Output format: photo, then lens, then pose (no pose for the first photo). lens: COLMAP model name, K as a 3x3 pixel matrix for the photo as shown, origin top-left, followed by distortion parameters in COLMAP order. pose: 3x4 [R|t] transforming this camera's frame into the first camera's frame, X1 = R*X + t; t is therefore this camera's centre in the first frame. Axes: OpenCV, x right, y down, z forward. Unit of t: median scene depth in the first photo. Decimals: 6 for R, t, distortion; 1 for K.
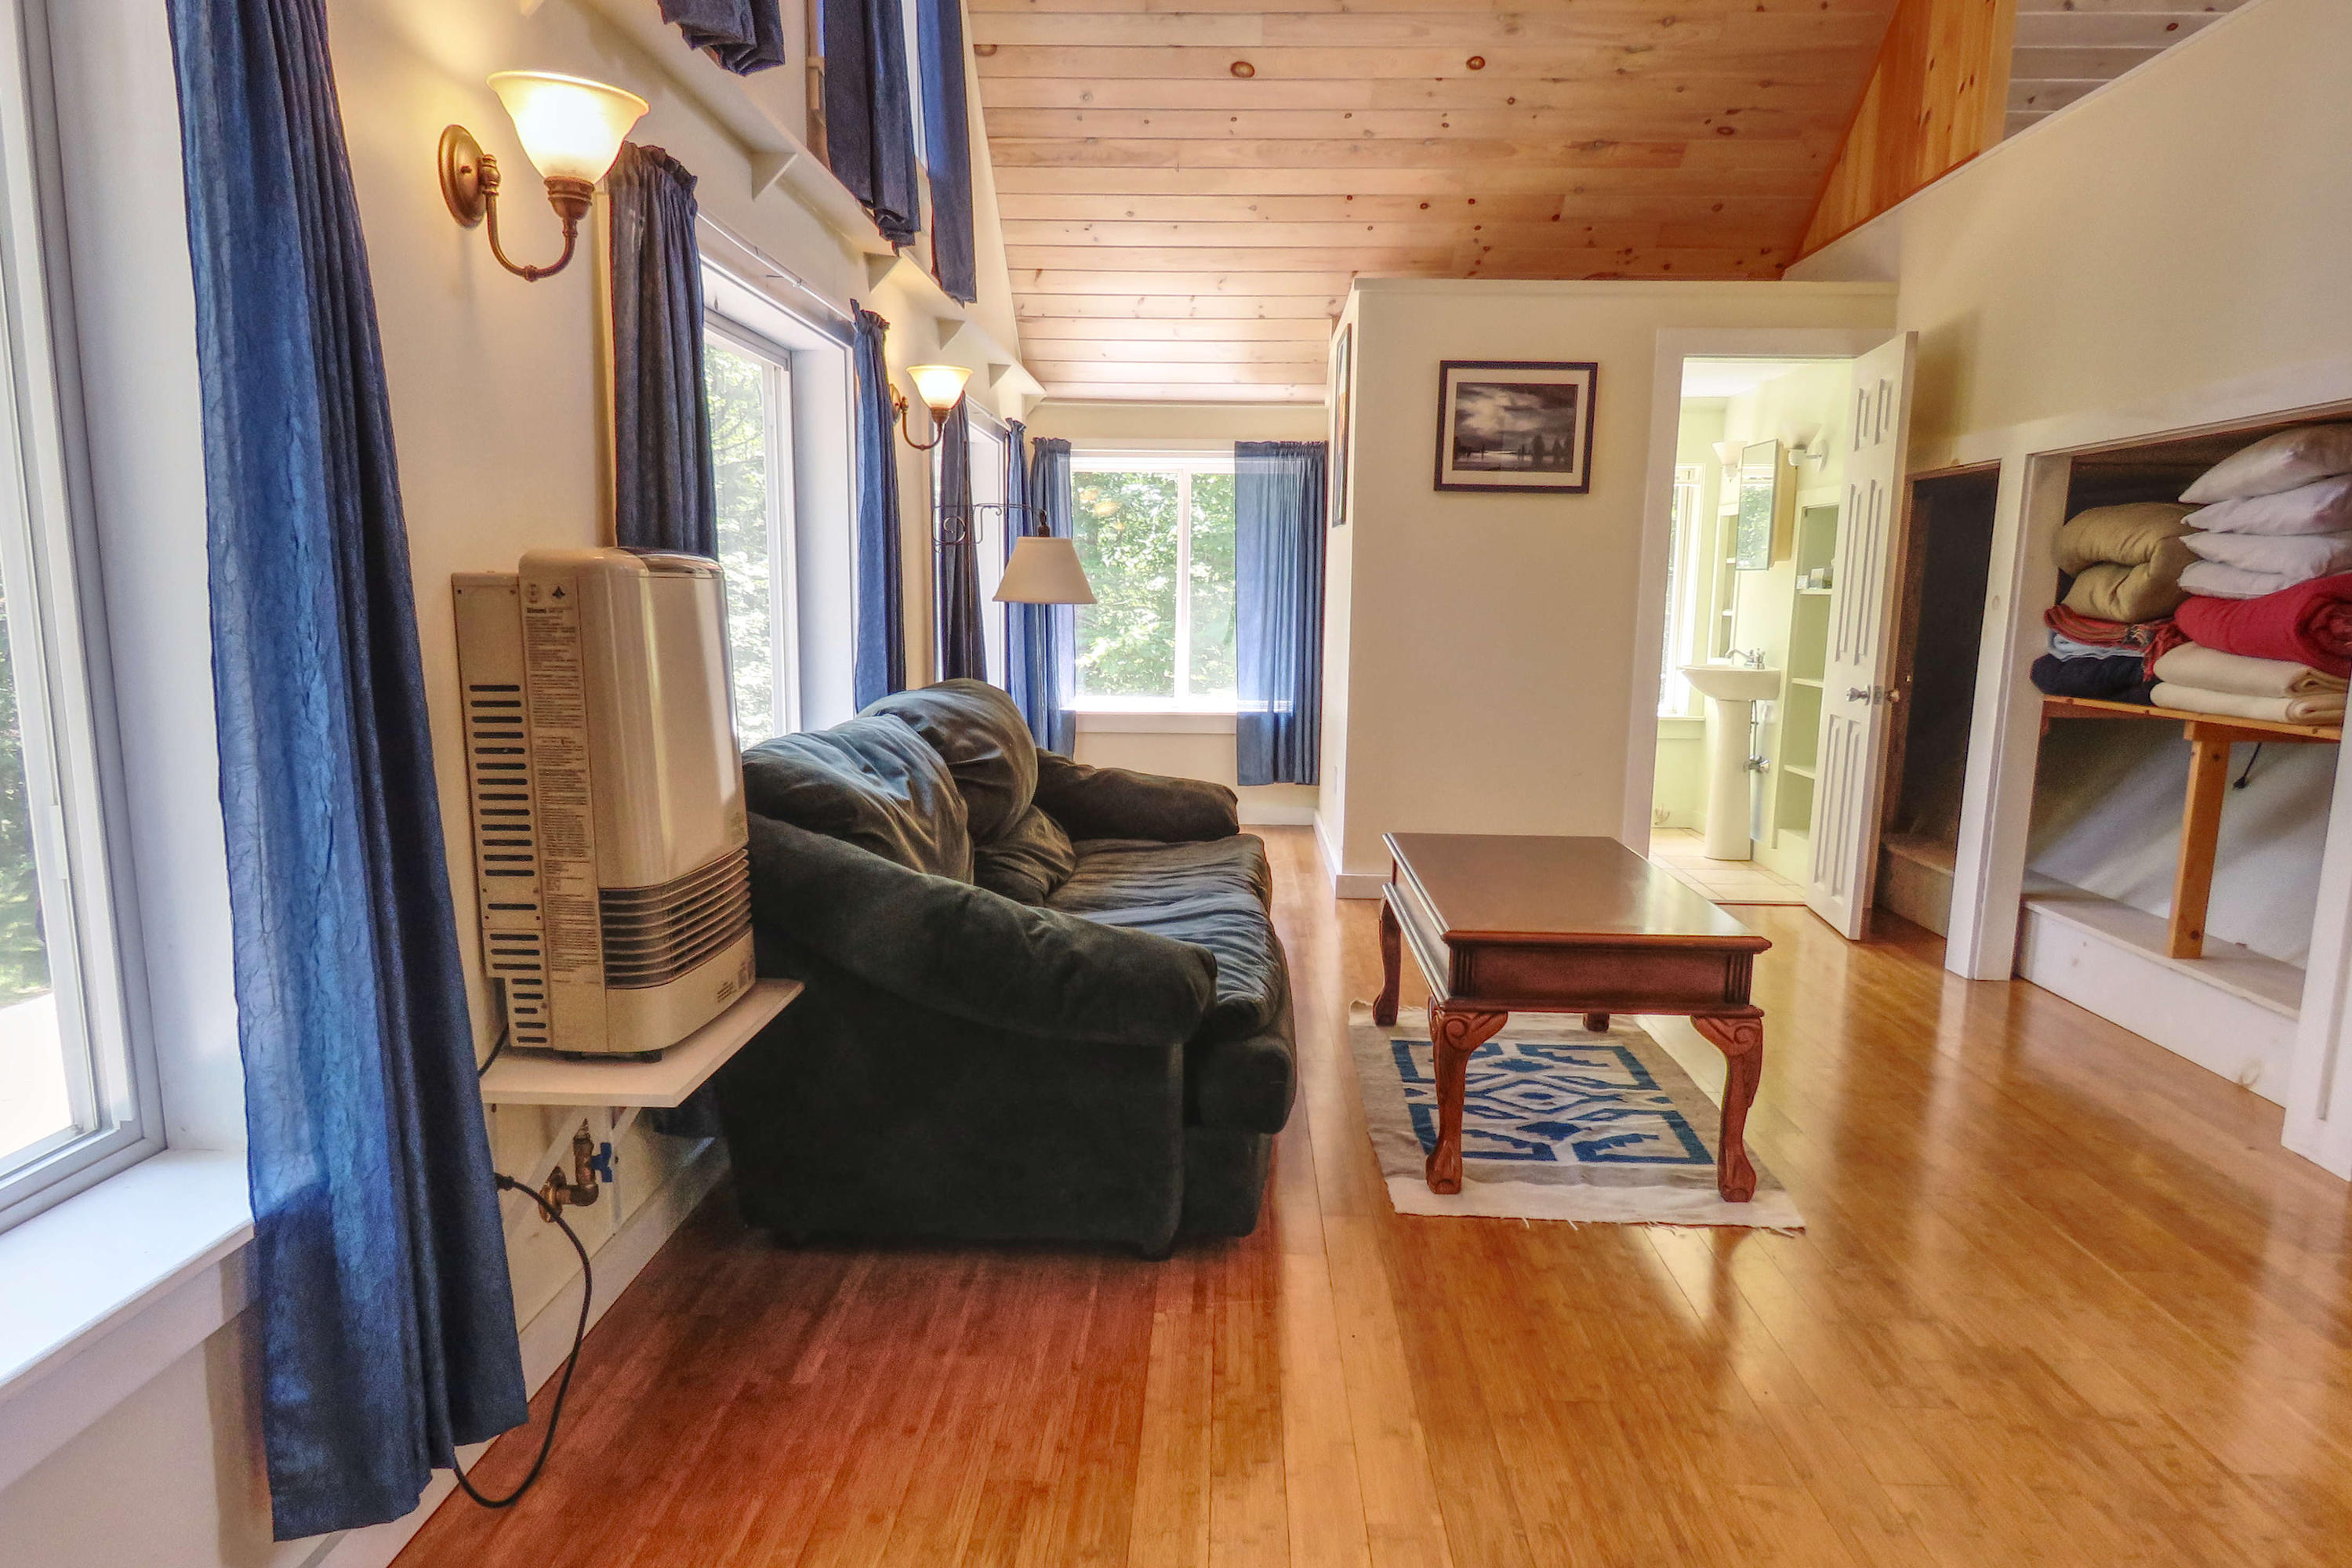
lens RADIAL K [[1500.8, 0, 1173.8], [0, 1500.8, 871.4], [0, 0, 1]] dist [-0.002495, 0.005568]
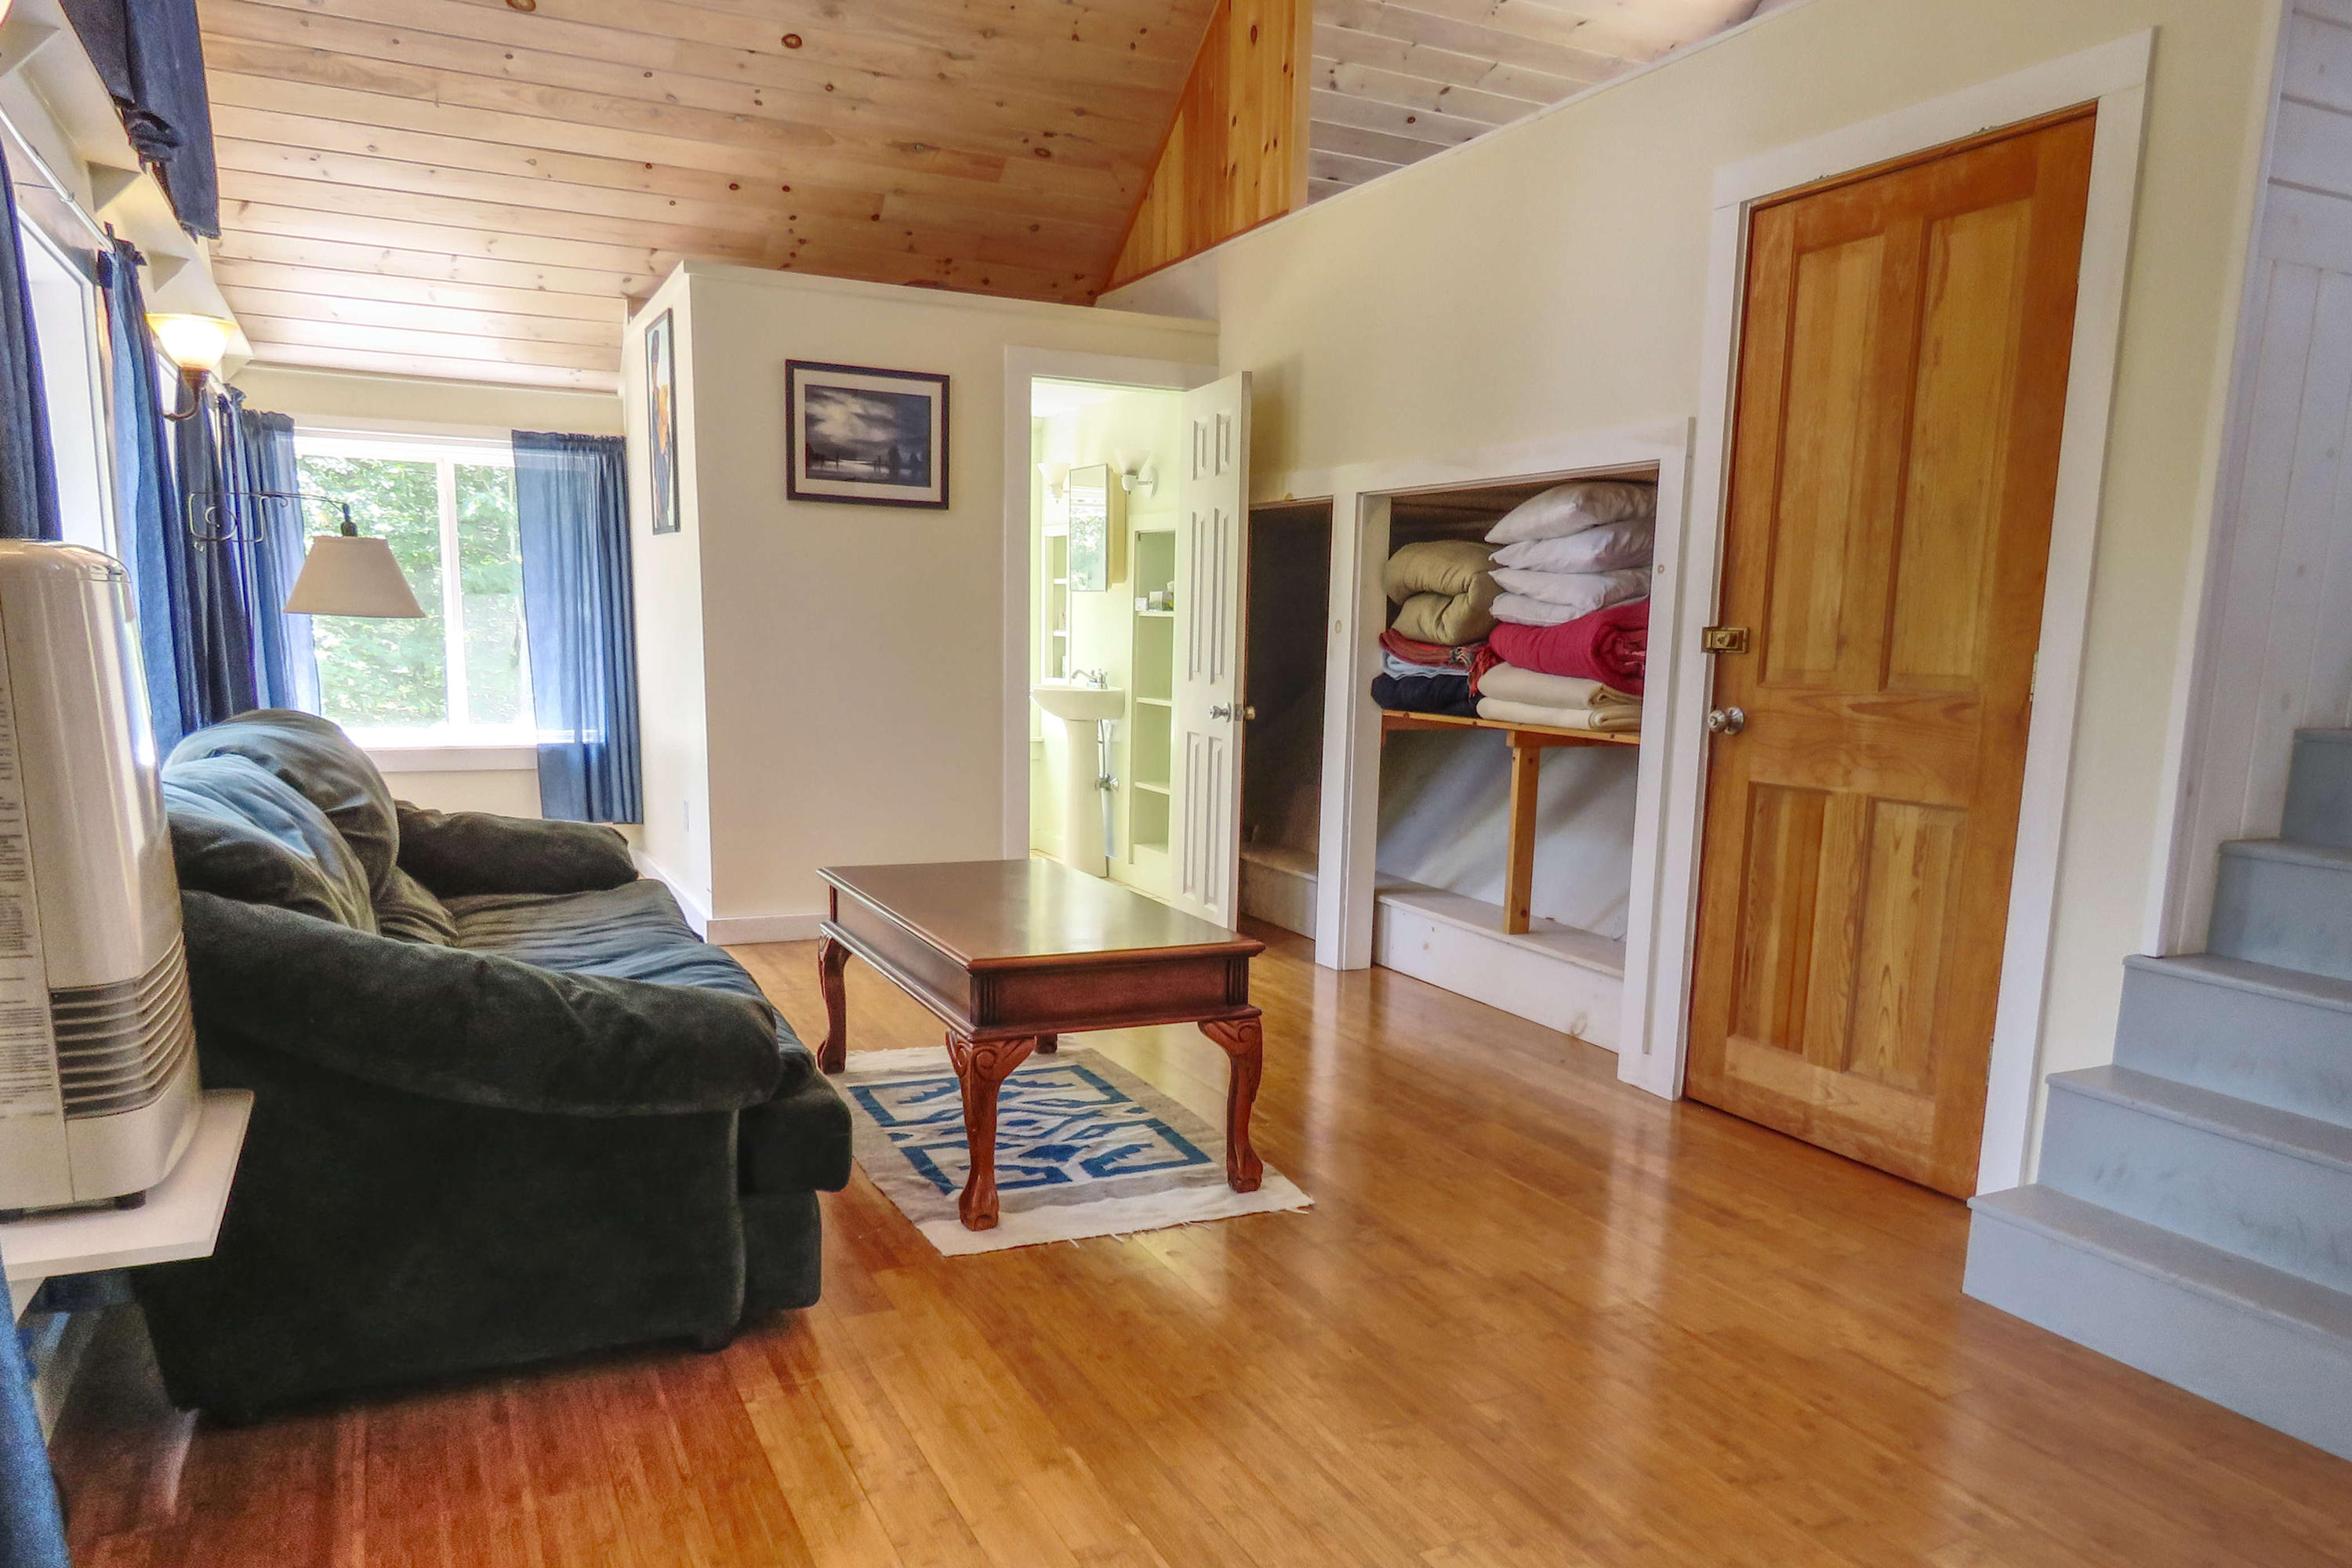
lens RADIAL K [[1615.0, 0, 1176.4], [0, 1615.0, 927.5], [0, 0, 1]] dist [-0.004150, 0.000326]
pose [[0.885351, -0.075957, 0.458676, -0.116193], [0.070868, 0.997083, 0.028326, -0.001286], [-0.459490, 0.007427, 0.888152, 0.005590]]
